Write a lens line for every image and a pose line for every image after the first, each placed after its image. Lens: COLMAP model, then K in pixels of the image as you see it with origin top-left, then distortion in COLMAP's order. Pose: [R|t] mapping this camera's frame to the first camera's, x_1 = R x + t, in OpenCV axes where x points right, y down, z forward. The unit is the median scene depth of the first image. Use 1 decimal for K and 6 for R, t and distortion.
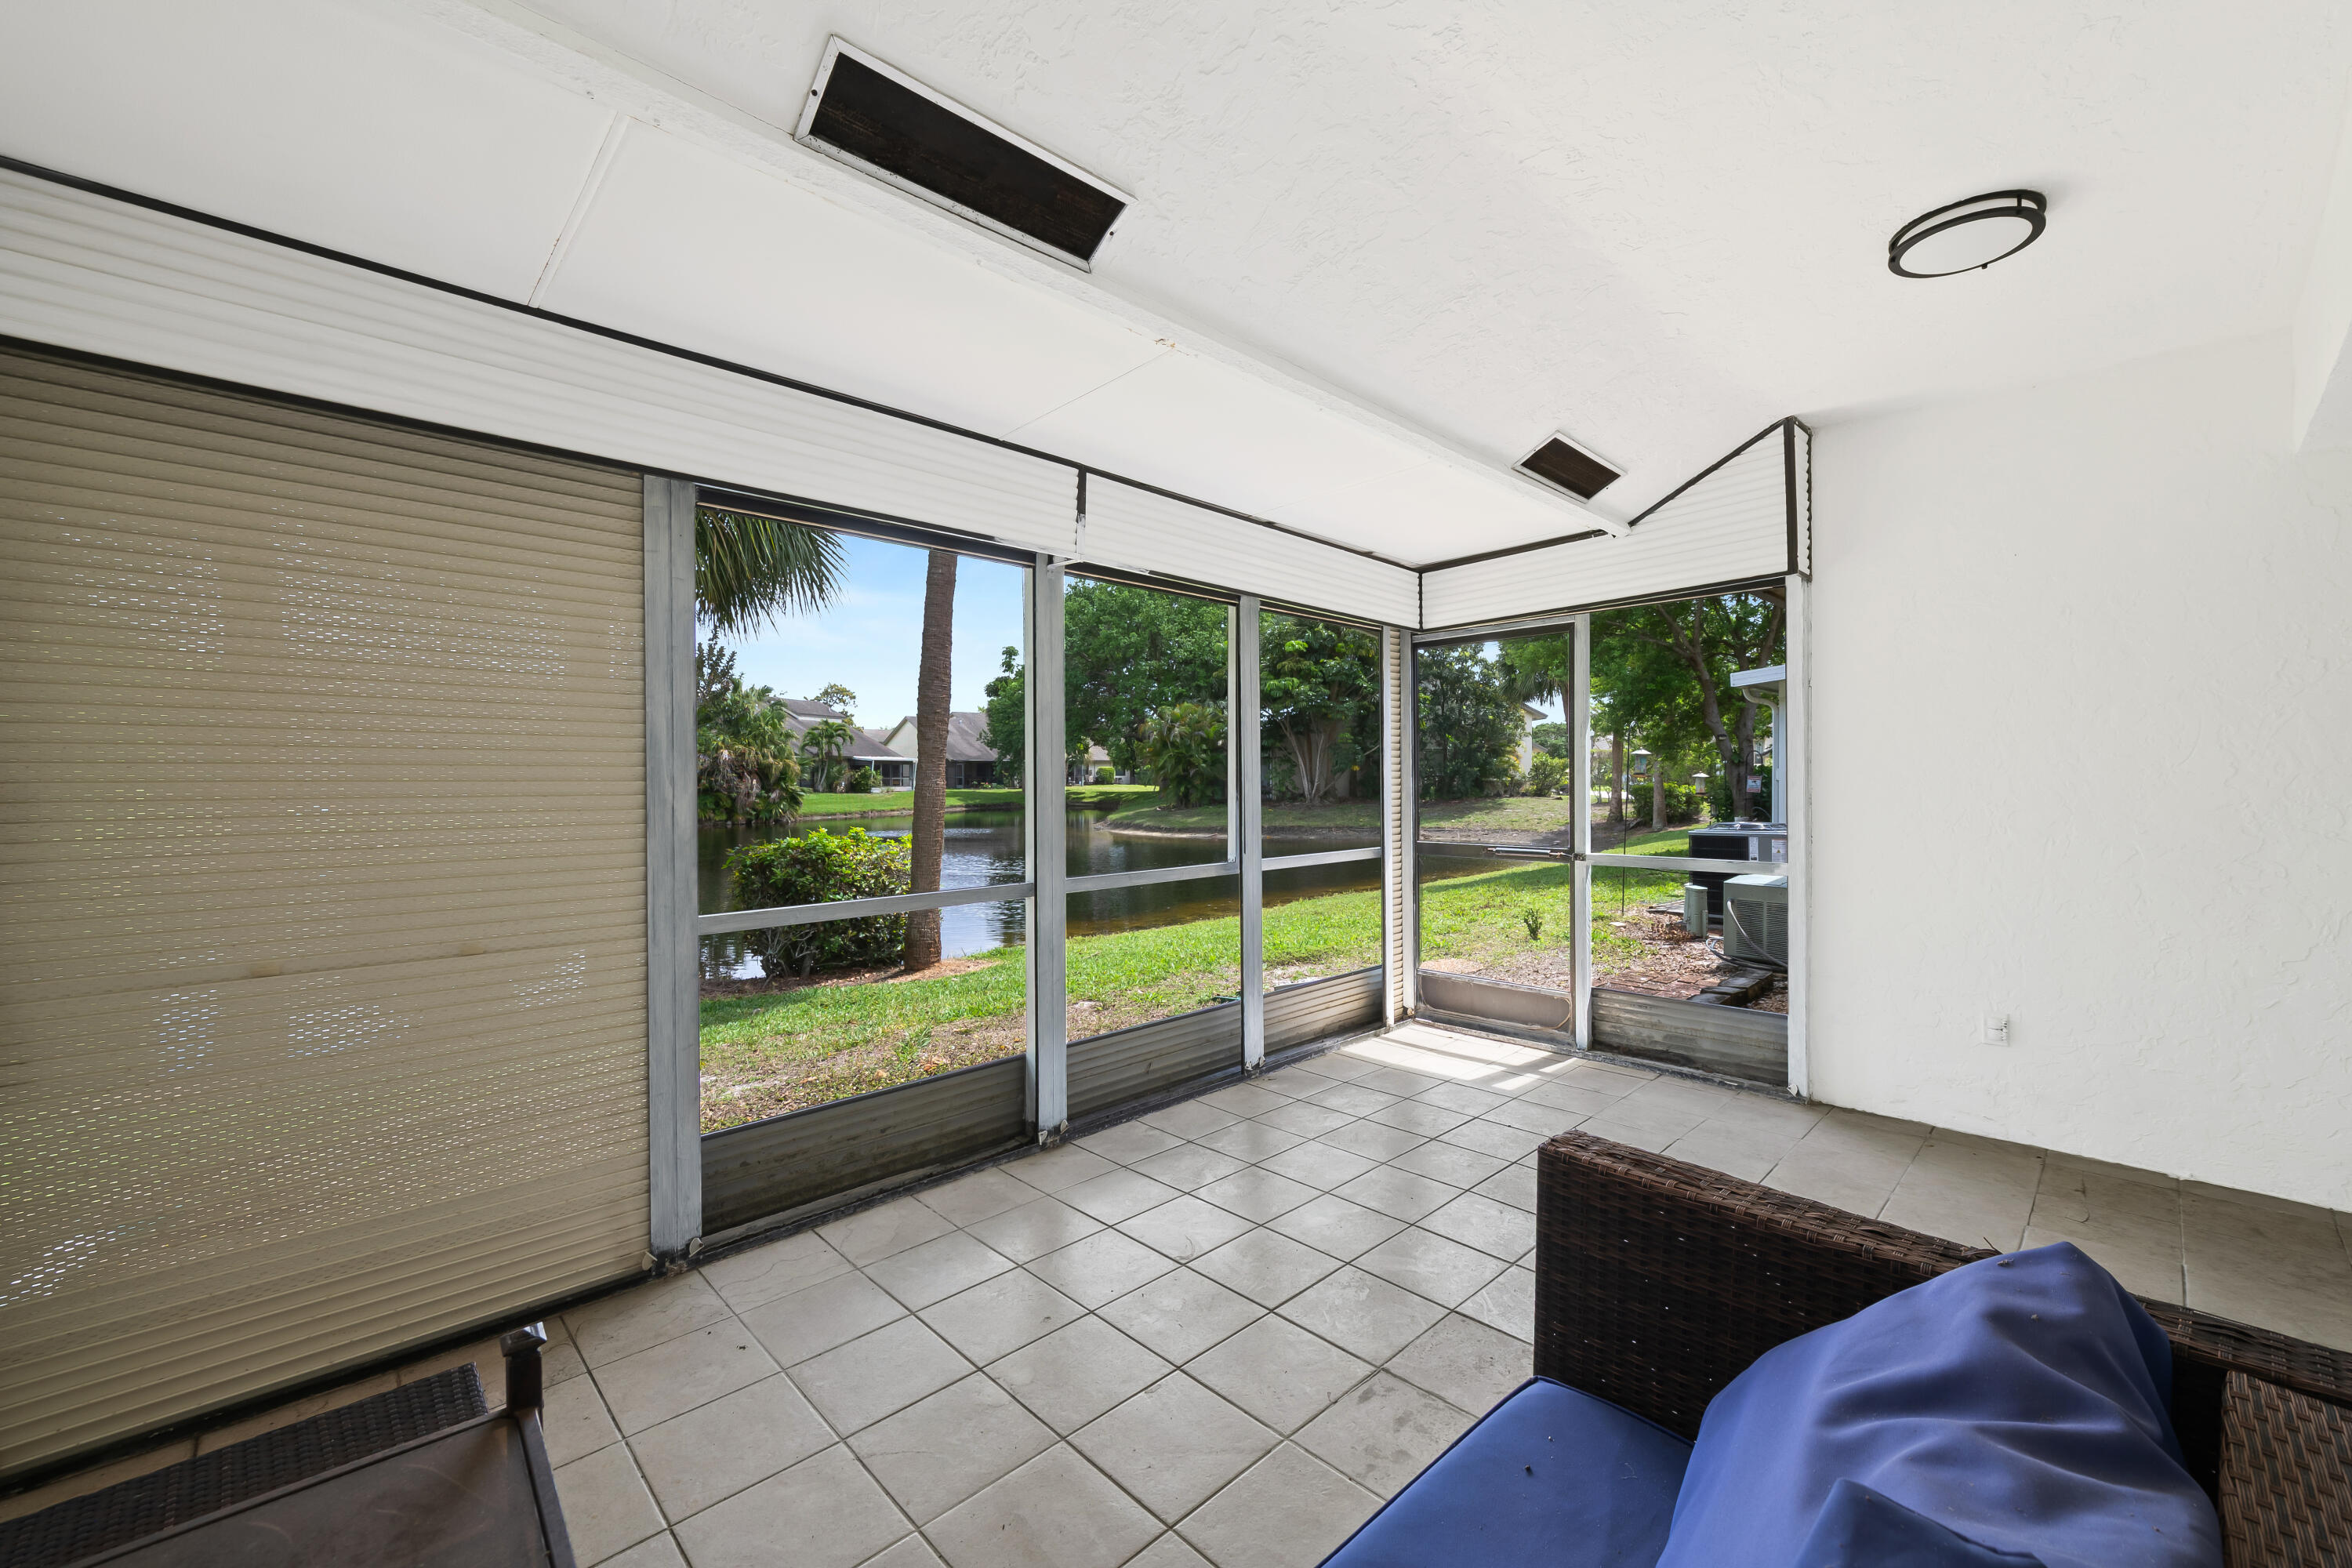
lens RADIAL K [[931.6, 0, 1179.2], [0, 931.6, 785.1], [0, 0, 1]] dist [0.002314, -0.002945]
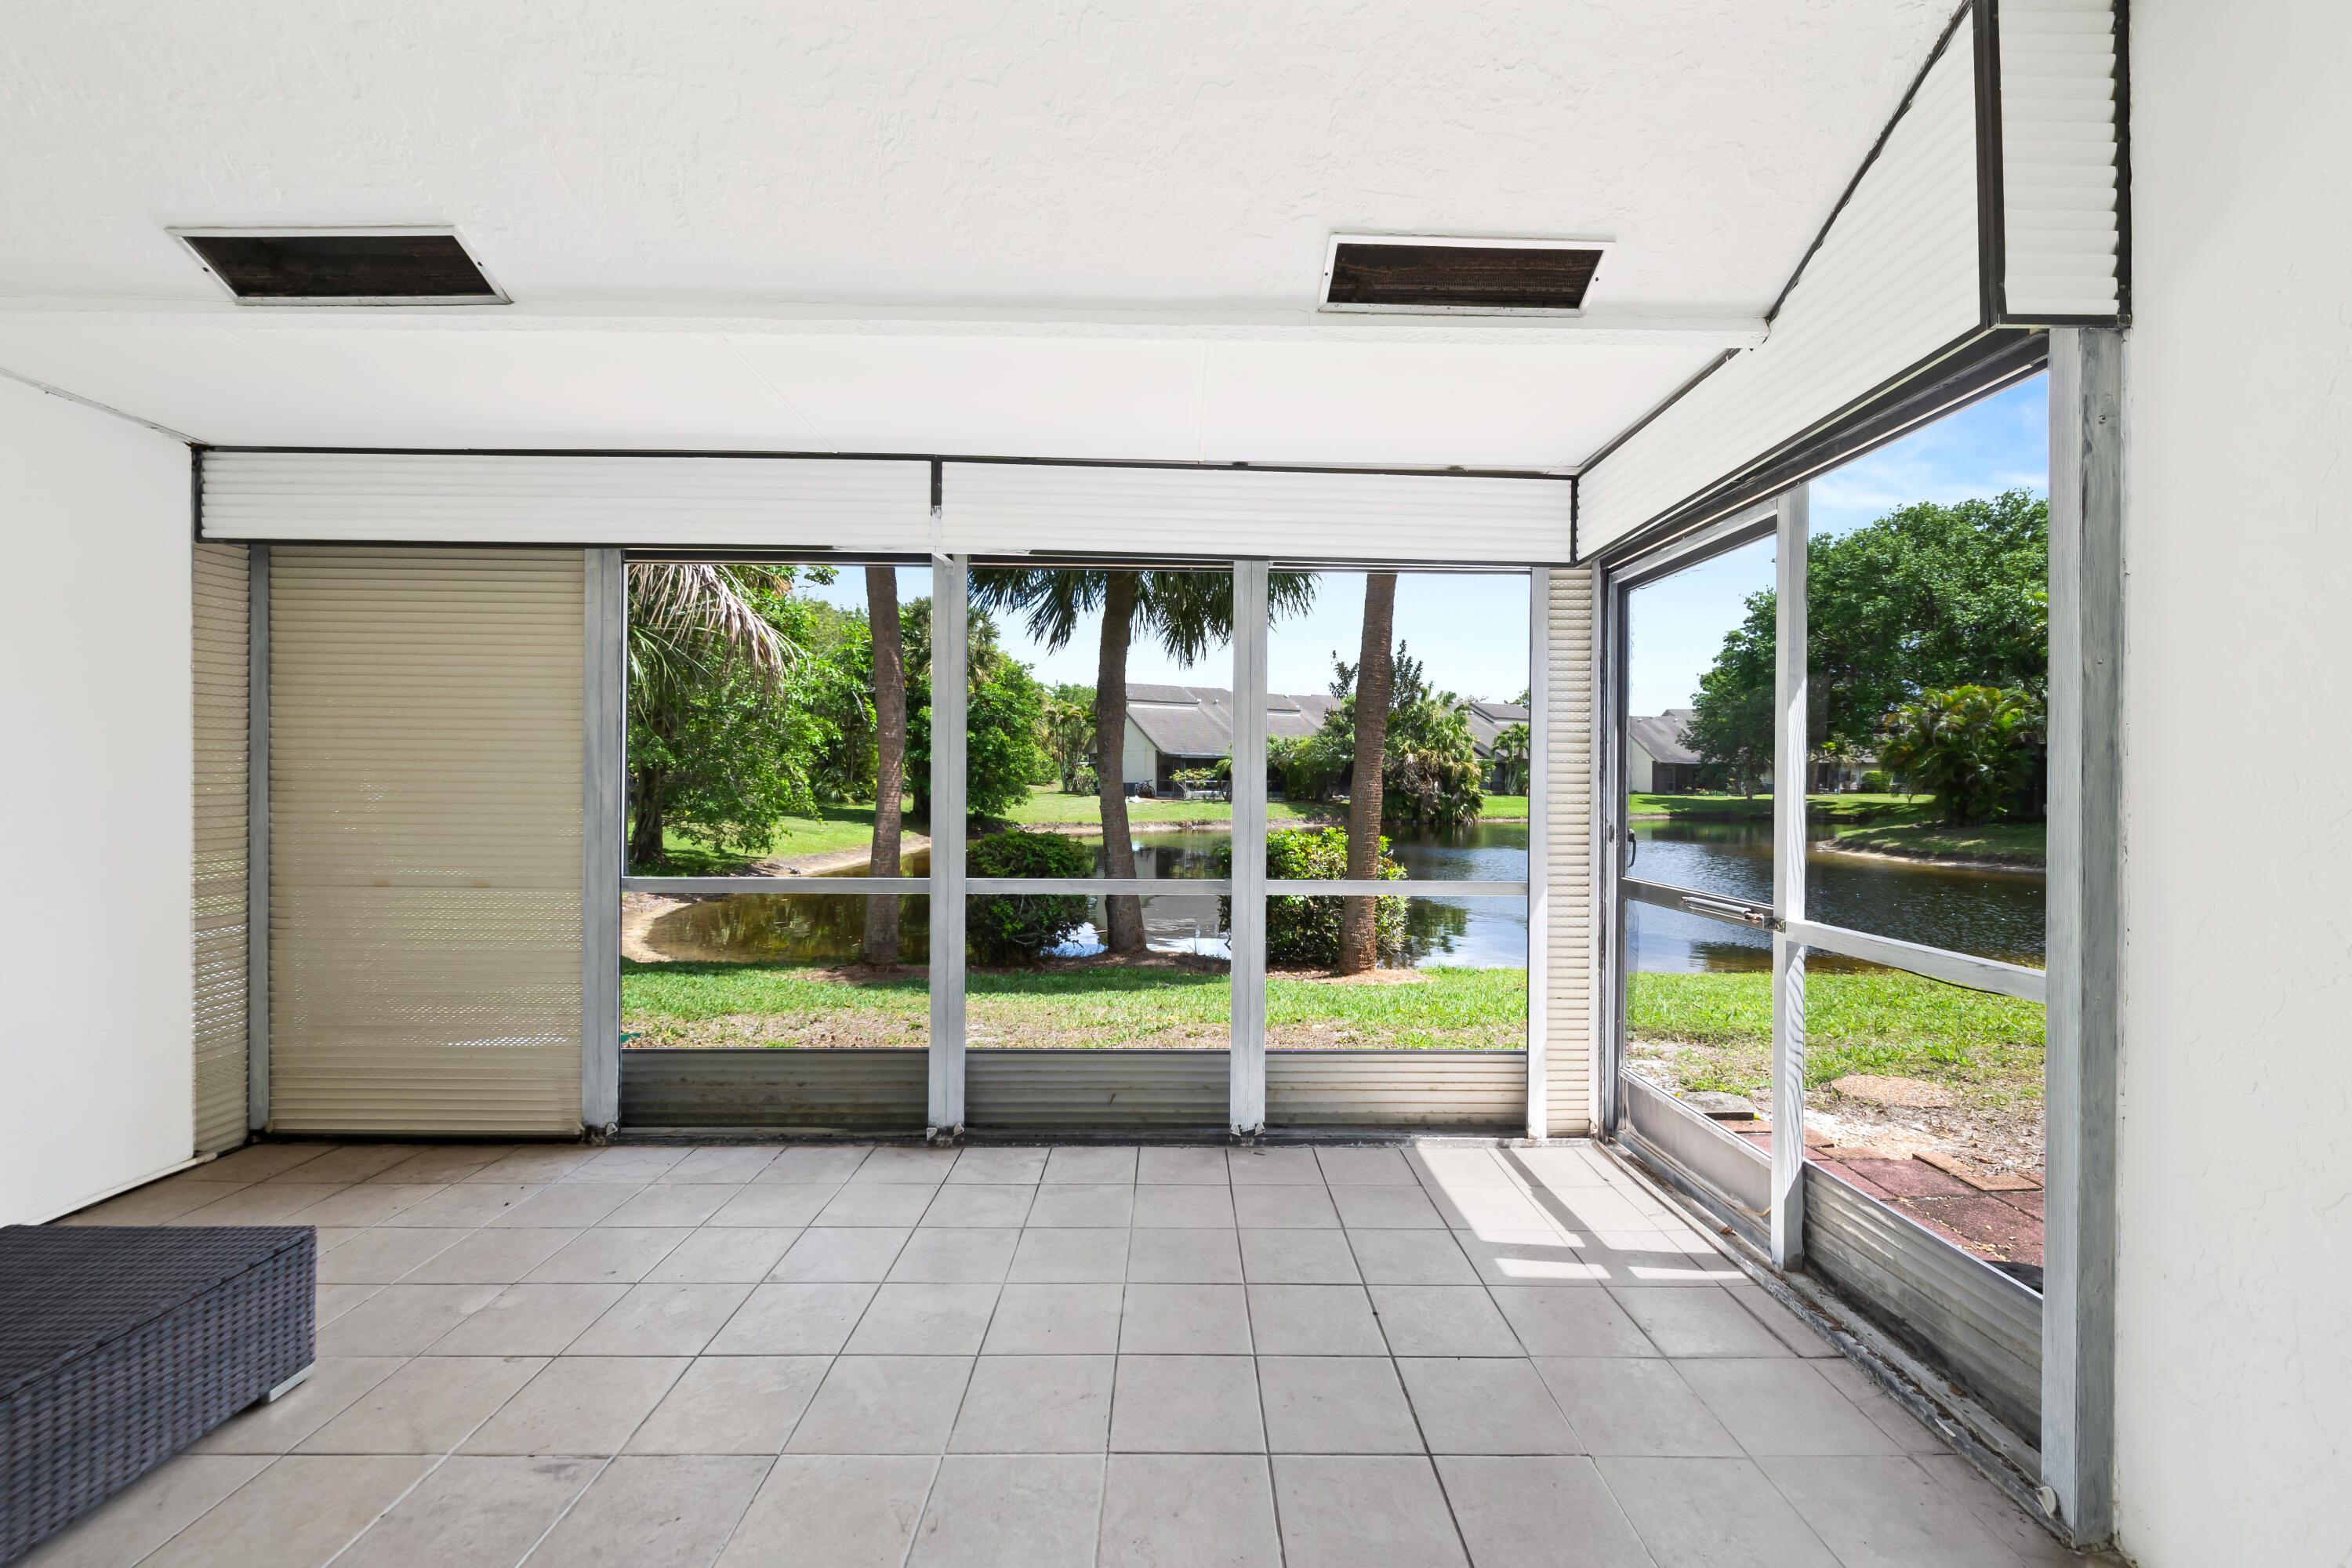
lens RADIAL K [[931.6, 0, 1188.0], [0, 931.6, 781.9], [0, 0, 1]] dist [0.002314, -0.002945]
pose [[0.731572, 0.011485, -0.681668, 0.501988], [-0.016348, 0.999866, -0.000699, -0.002765], [0.681568, 0.011656, 0.731662, 0.308466]]
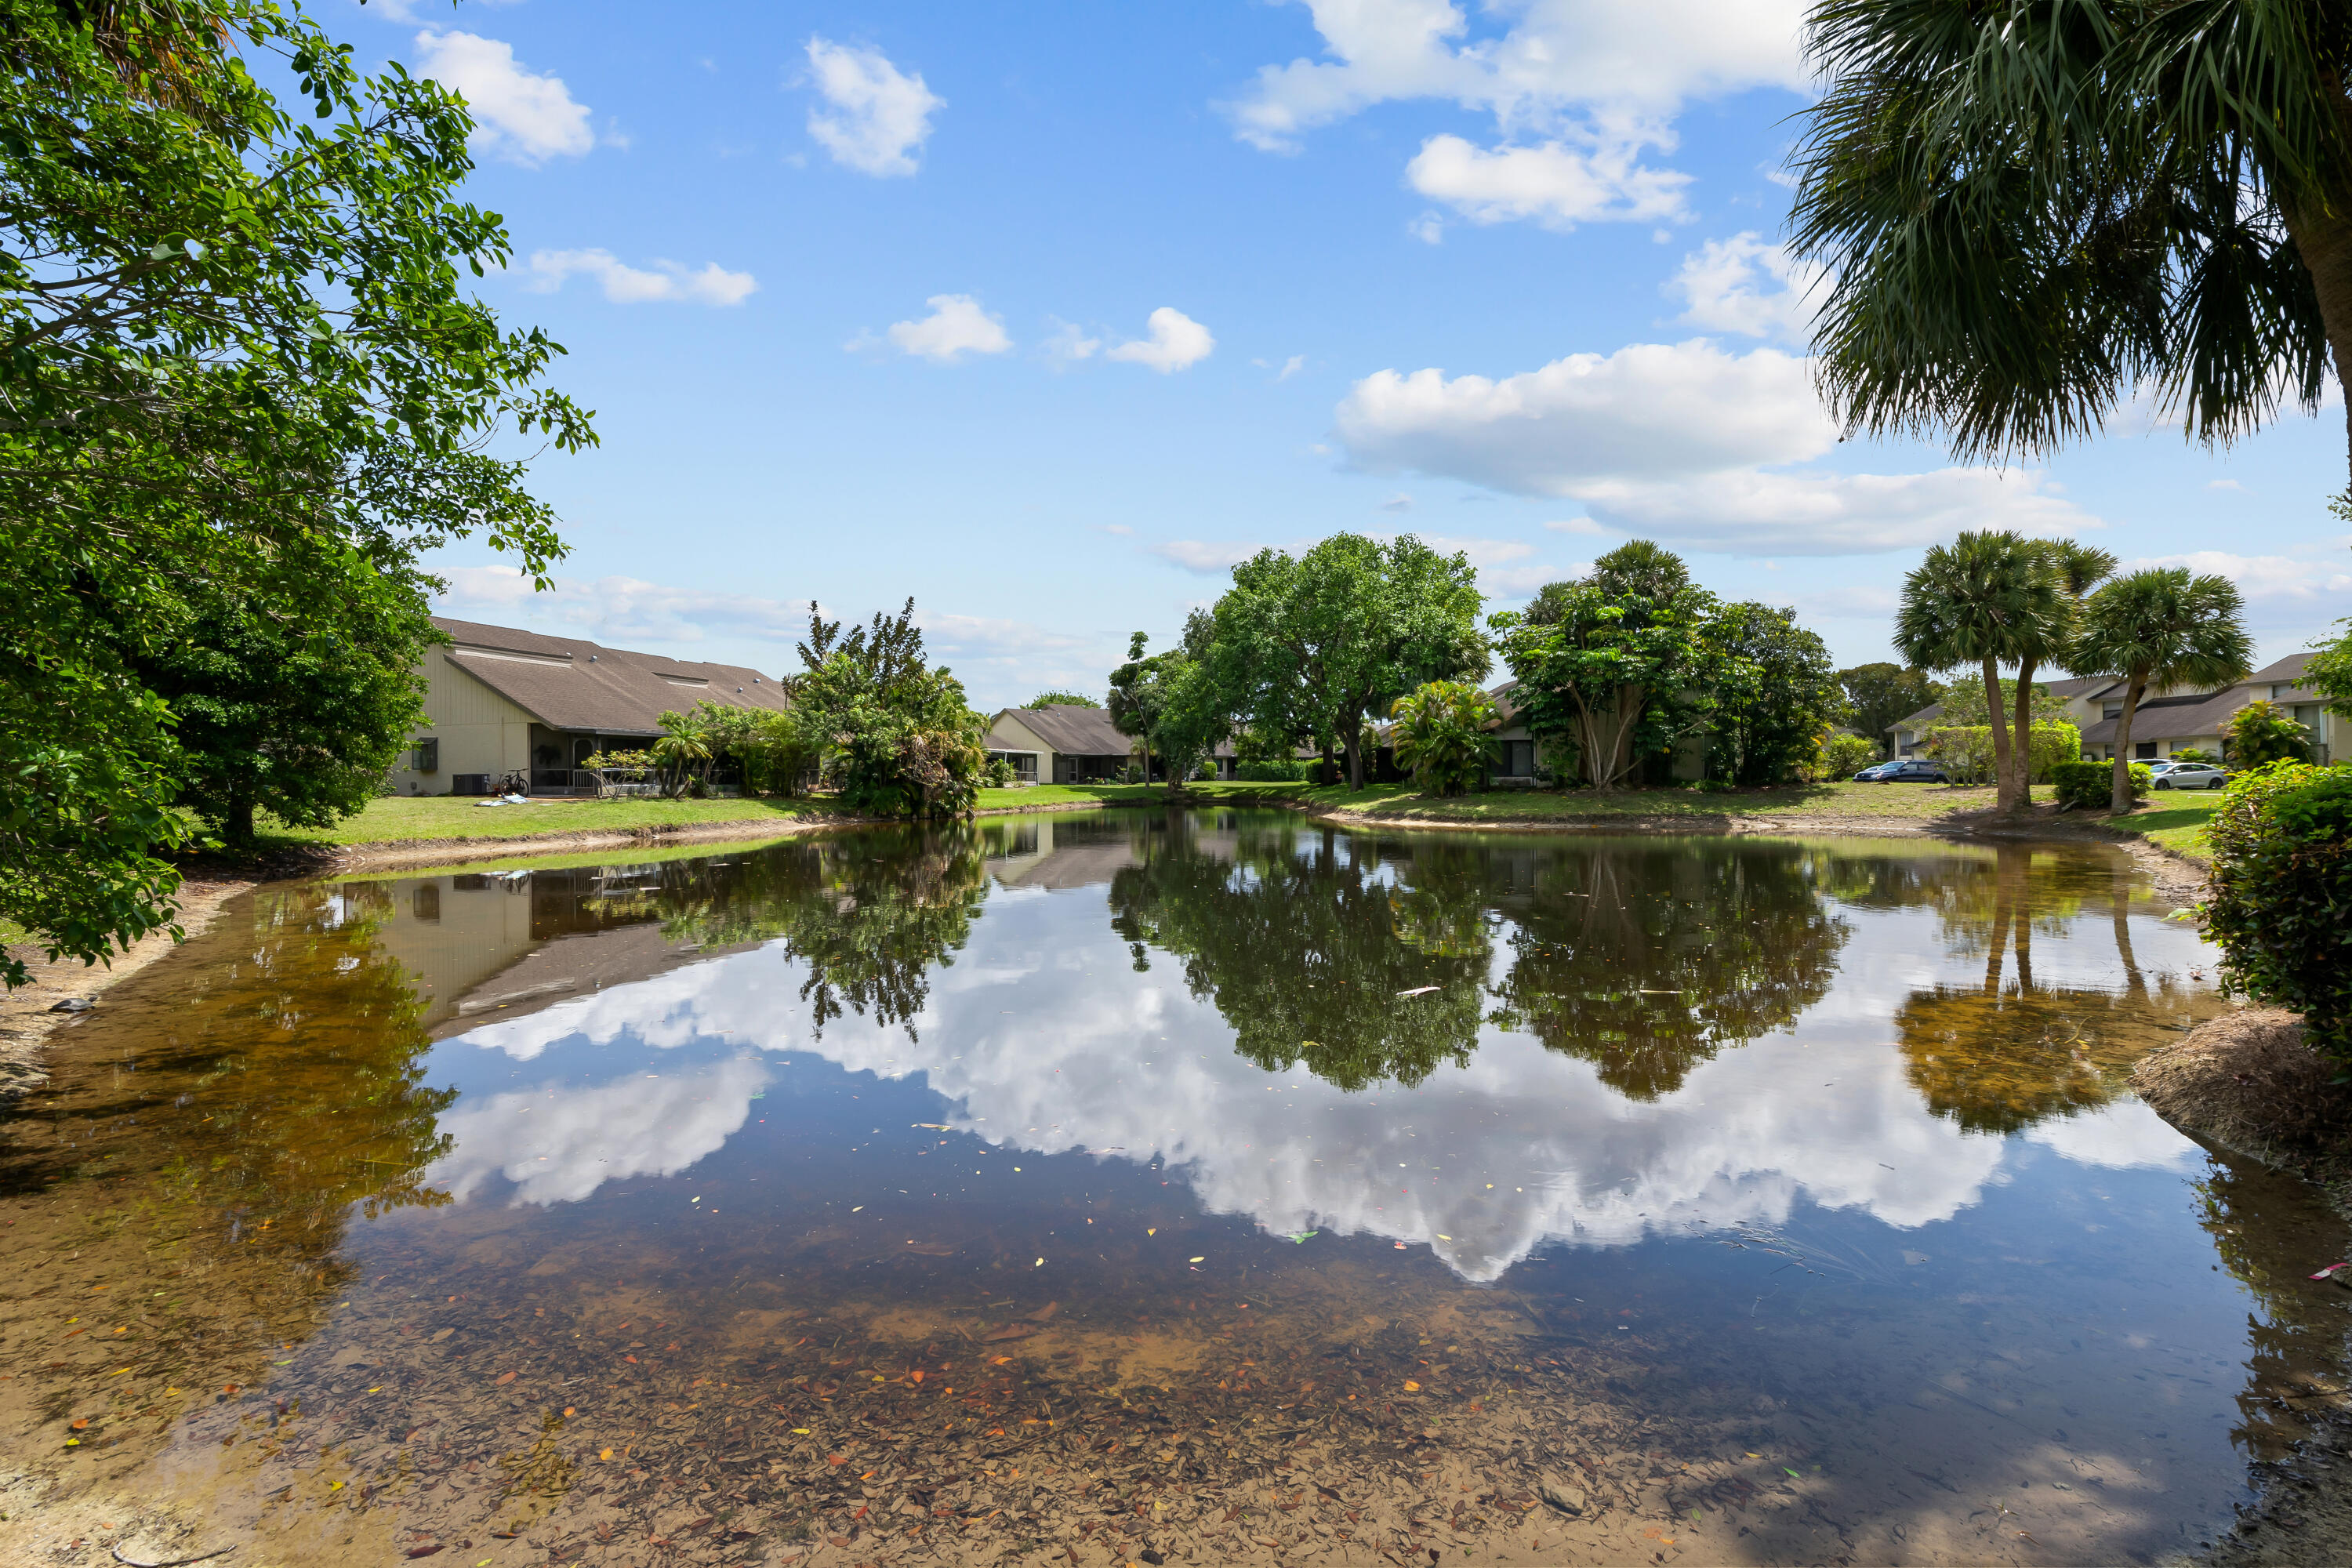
lens RADIAL K [[931.6, 0, 1152.2], [0, 931.6, 769.2], [0, 0, 1]] dist [0.002314, -0.002945]
pose [[0.999625, -0.003248, 0.027192, -2.414884], [0.003898, 0.999708, -0.023863, 0.146636], [-0.027106, 0.023960, 0.999345, 0.833673]]
